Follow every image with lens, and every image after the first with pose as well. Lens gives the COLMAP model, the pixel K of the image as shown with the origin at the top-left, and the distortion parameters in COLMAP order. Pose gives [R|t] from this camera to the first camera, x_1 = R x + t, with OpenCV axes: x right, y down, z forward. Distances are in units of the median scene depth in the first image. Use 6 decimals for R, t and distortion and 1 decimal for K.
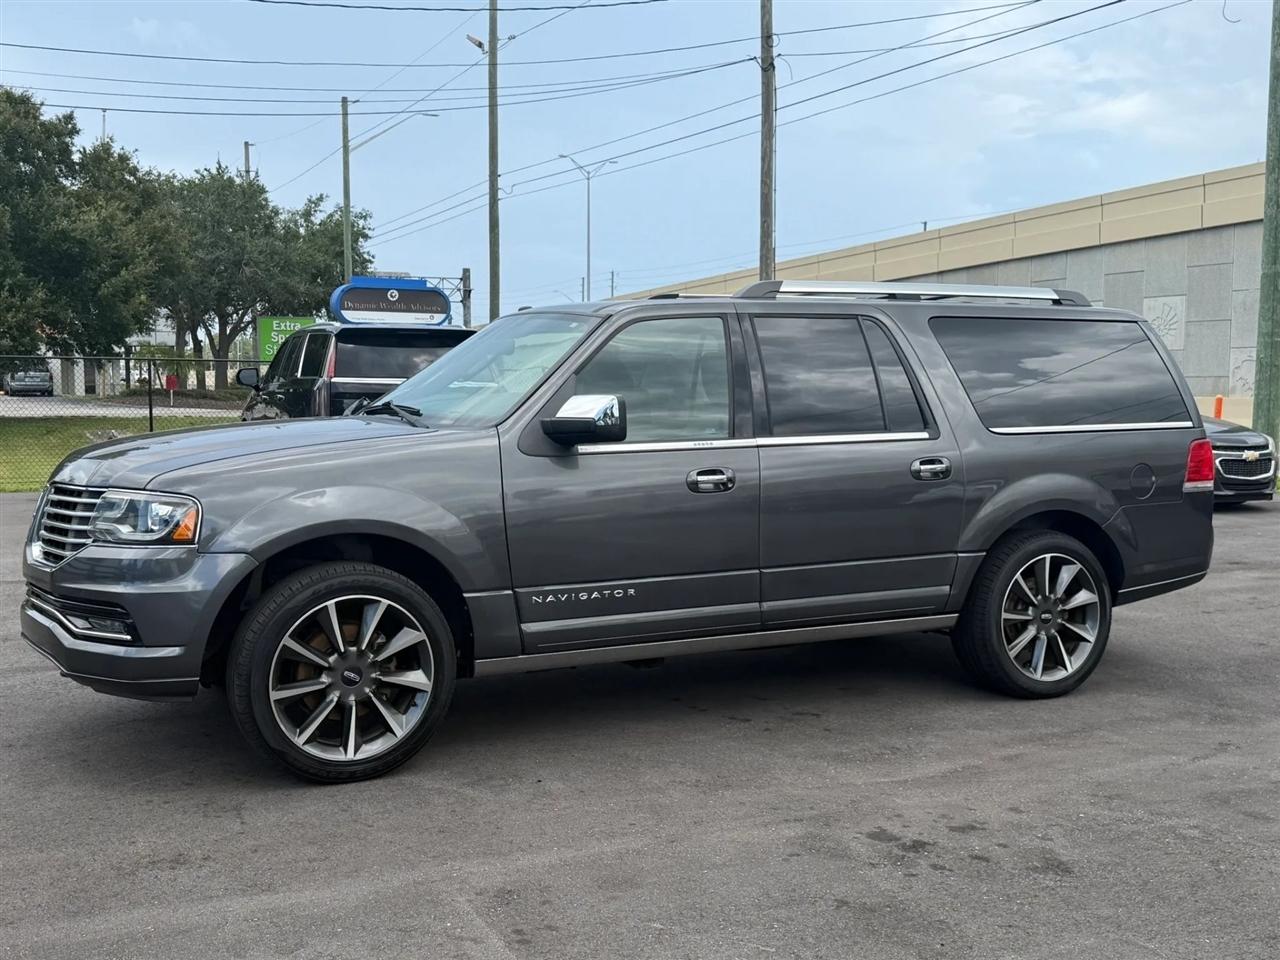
lens RADIAL K [[1381.8, 0, 636.2], [0, 1381.8, 465.5], [0, 0, 1]] dist [0.210819, -0.499328]
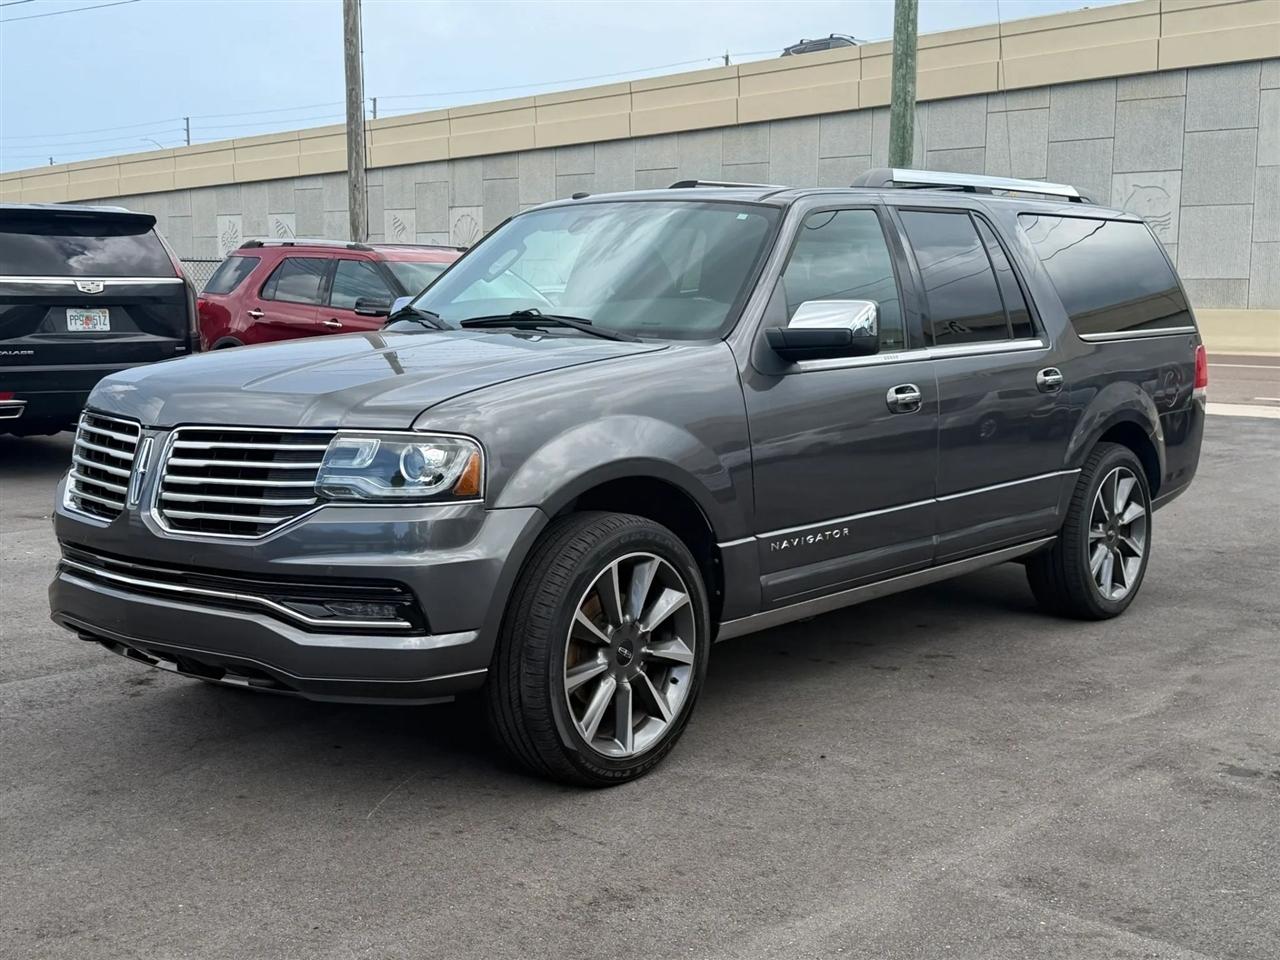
lens RADIAL K [[1586.7, 0, 640.0], [0, 1586.7, 480.0], [0, 0, 1]] dist [0.197449, -0.445360]
pose [[0.922342, -0.045977, 0.383629, -0.507470], [0.022698, 0.997628, 0.064990, -0.007839], [-0.385707, -0.051235, 0.921198, 0.144058]]
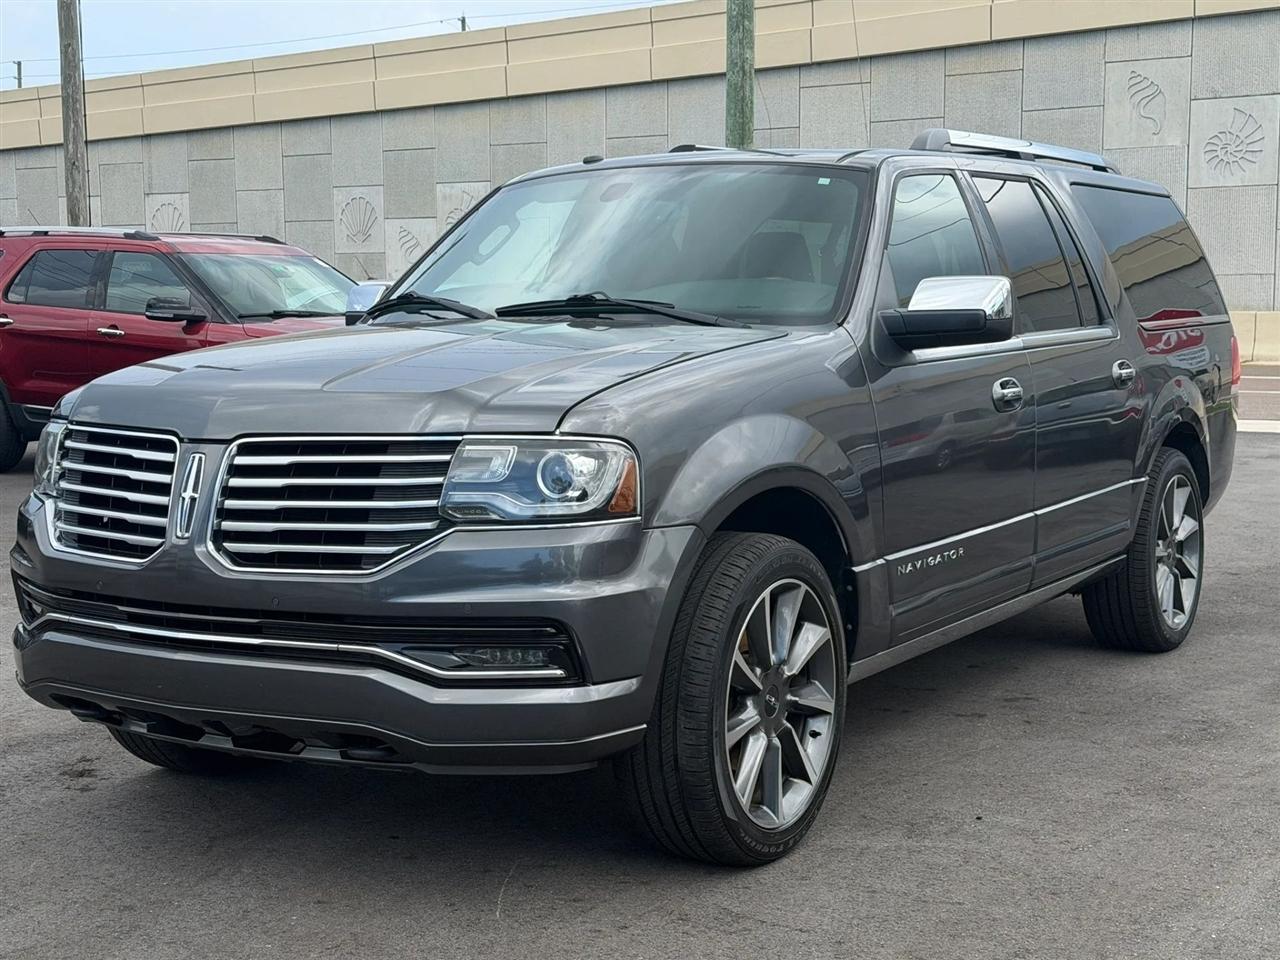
lens RADIAL K [[1894.9, 0, 649.0], [0, 1894.9, 479.4], [0, 0, 1]] dist [0.212422, -0.488177]
pose [[0.848457, -0.059415, 0.525919, -0.676757], [0.041038, 0.998073, 0.046550, 0.000357], [-0.527671, -0.017913, 0.849260, 0.244017]]
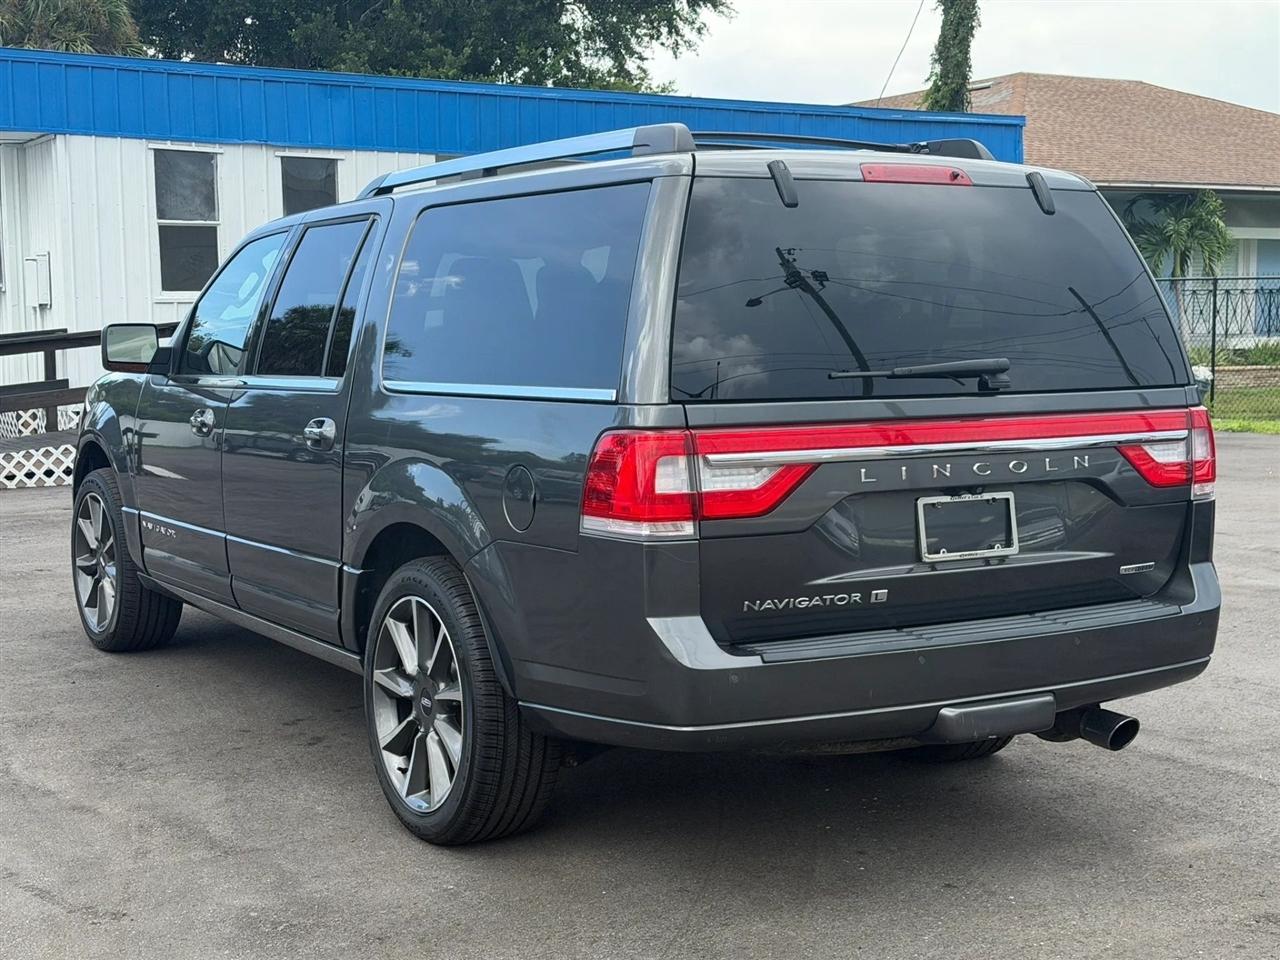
lens RADIAL K [[1790.0, 0, 645.5], [0, 1790.0, 493.8], [0, 0, 1]] dist [0.178147, -0.045906]
pose [[0.076348, 0.091748, -0.992851, 1.267996], [-0.058303, 0.994465, 0.087413, -0.063254], [0.995375, 0.051212, 0.081274, 1.240729]]
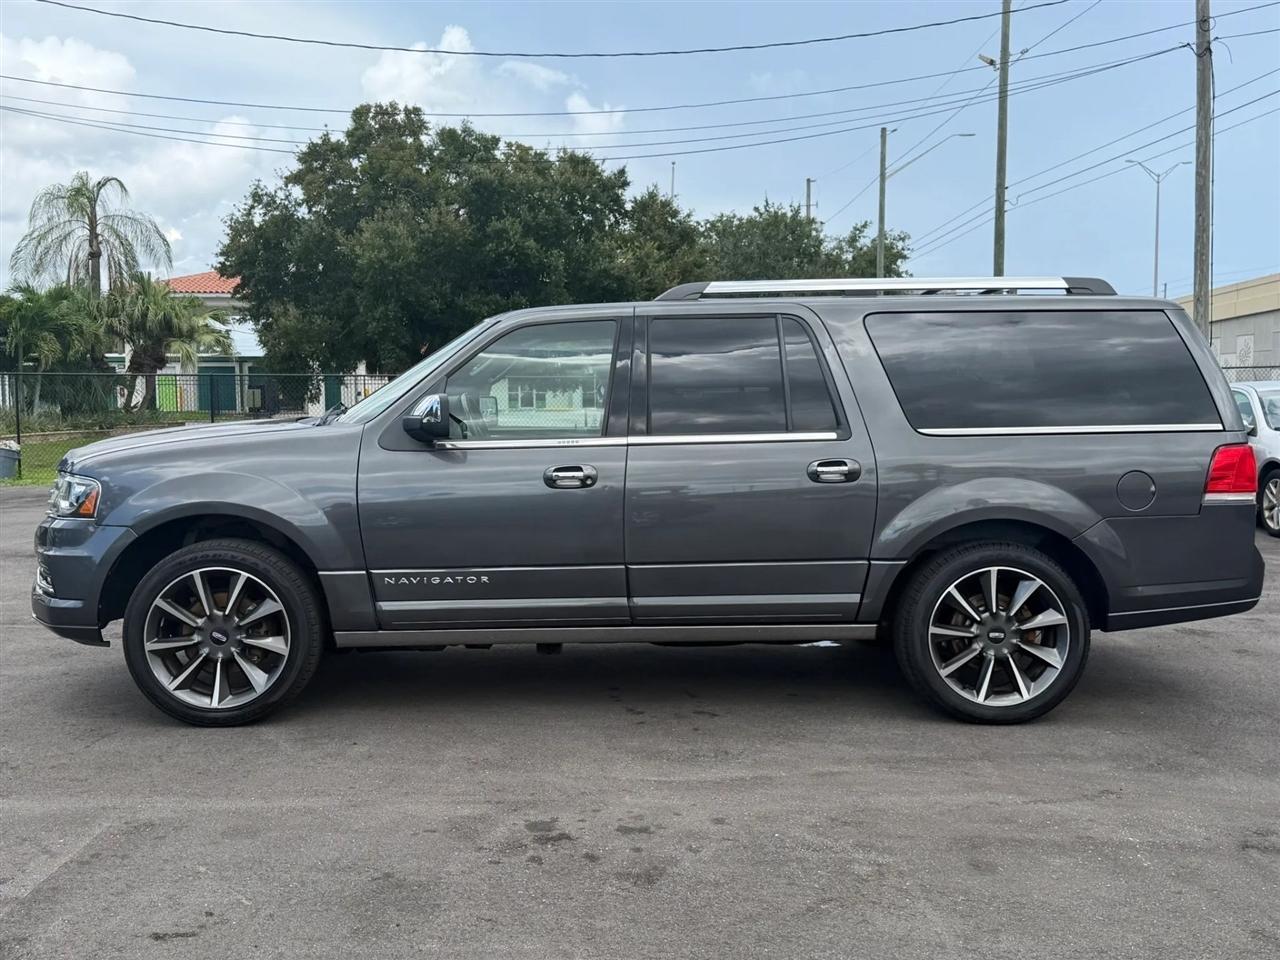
lens RADIAL K [[1303.4, 0, 625.1], [0, 1303.4, 465.6], [0, 0, 1]] dist [0.191722, -0.412289]
pose [[0.899585, 0.015362, -0.436476, 0.543016], [-0.018530, 0.999824, -0.003001, 0.004772], [0.436353, 0.010788, 0.899711, 0.140671]]
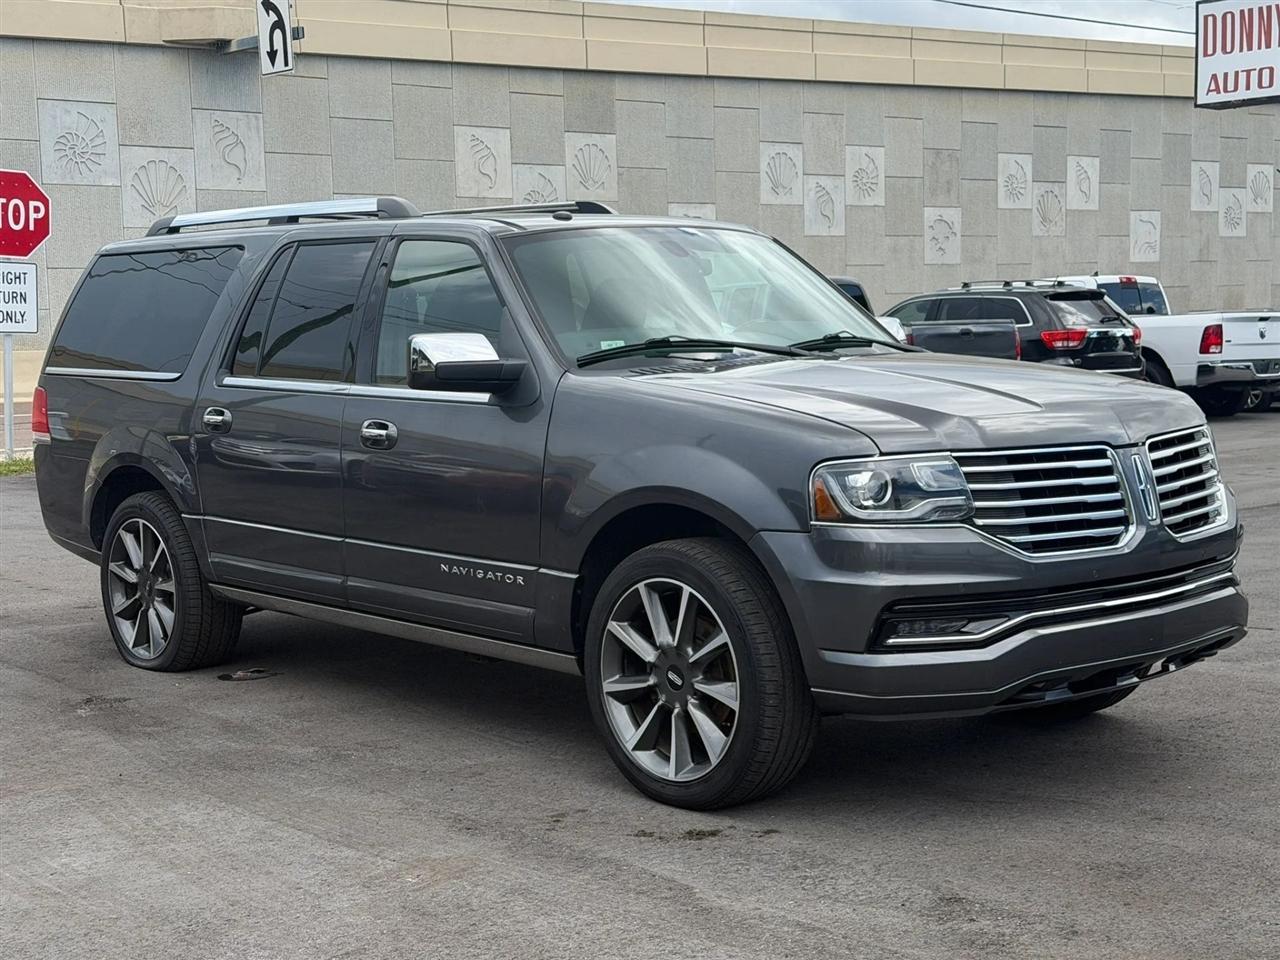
lens RADIAL K [[1894.9, 0, 649.0], [0, 1894.9, 479.4], [0, 0, 1]] dist [0.212422, -0.488177]
pose [[-0.250605, -0.087144, 0.964159, -1.328110], [0.086443, 0.989948, 0.111943, -0.103417], [-0.964222, 0.111398, -0.240553, 1.494536]]
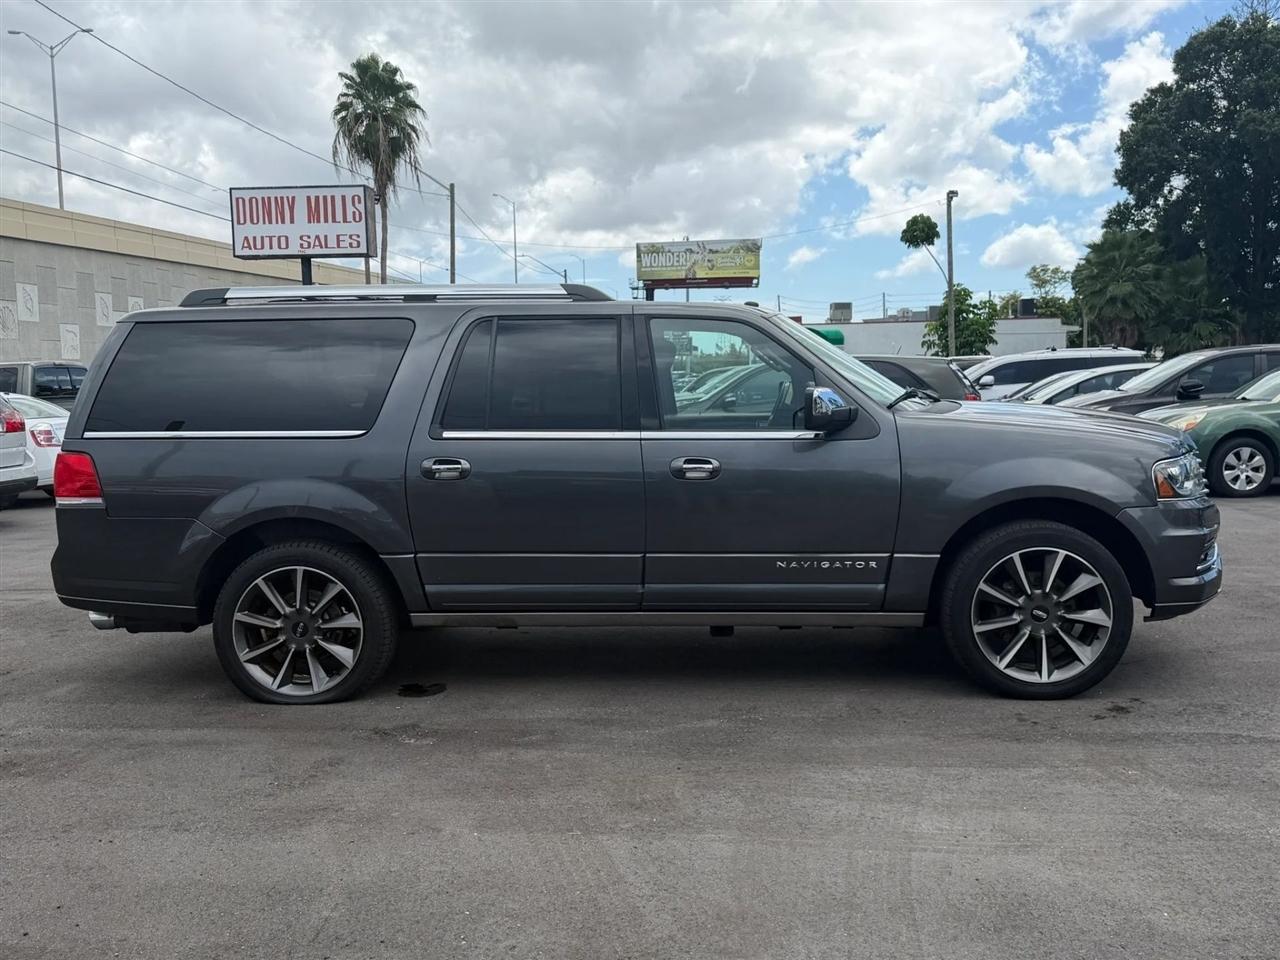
lens RADIAL K [[1180.5, 0, 646.0], [0, 1180.5, 480.5], [0, 0, 1]] dist [0.171000, -0.341735]
pose [[-0.865482, -0.034347, 0.499761, -0.552400], [0.048588, 0.987187, 0.151991, -0.149267], [-0.498578, 0.155828, -0.852724, 2.212791]]
